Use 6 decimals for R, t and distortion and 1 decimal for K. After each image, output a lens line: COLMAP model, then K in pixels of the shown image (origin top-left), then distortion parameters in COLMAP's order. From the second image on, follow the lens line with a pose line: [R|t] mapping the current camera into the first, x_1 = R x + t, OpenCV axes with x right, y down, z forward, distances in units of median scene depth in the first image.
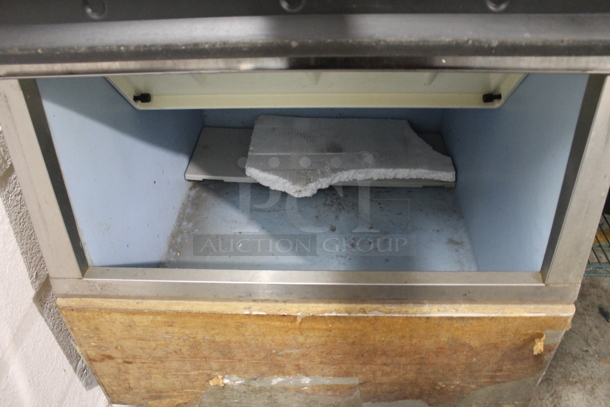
lens RADIAL K [[521.3, 0, 305.0], [0, 521.3, 203.5], [0, 0, 1]] dist [-0.180788, 0.144278]
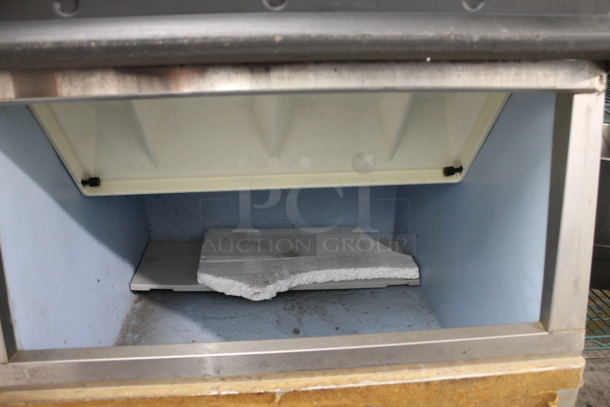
lens RADIAL K [[521.3, 0, 305.0], [0, 521.3, 203.5], [0, 0, 1]] dist [-0.180788, 0.144278]
pose [[0.991143, -0.023260, 0.130746, -0.067666], [0.064239, 0.945663, -0.318738, 0.190881], [-0.116228, 0.324314, 0.938782, 0.121141]]
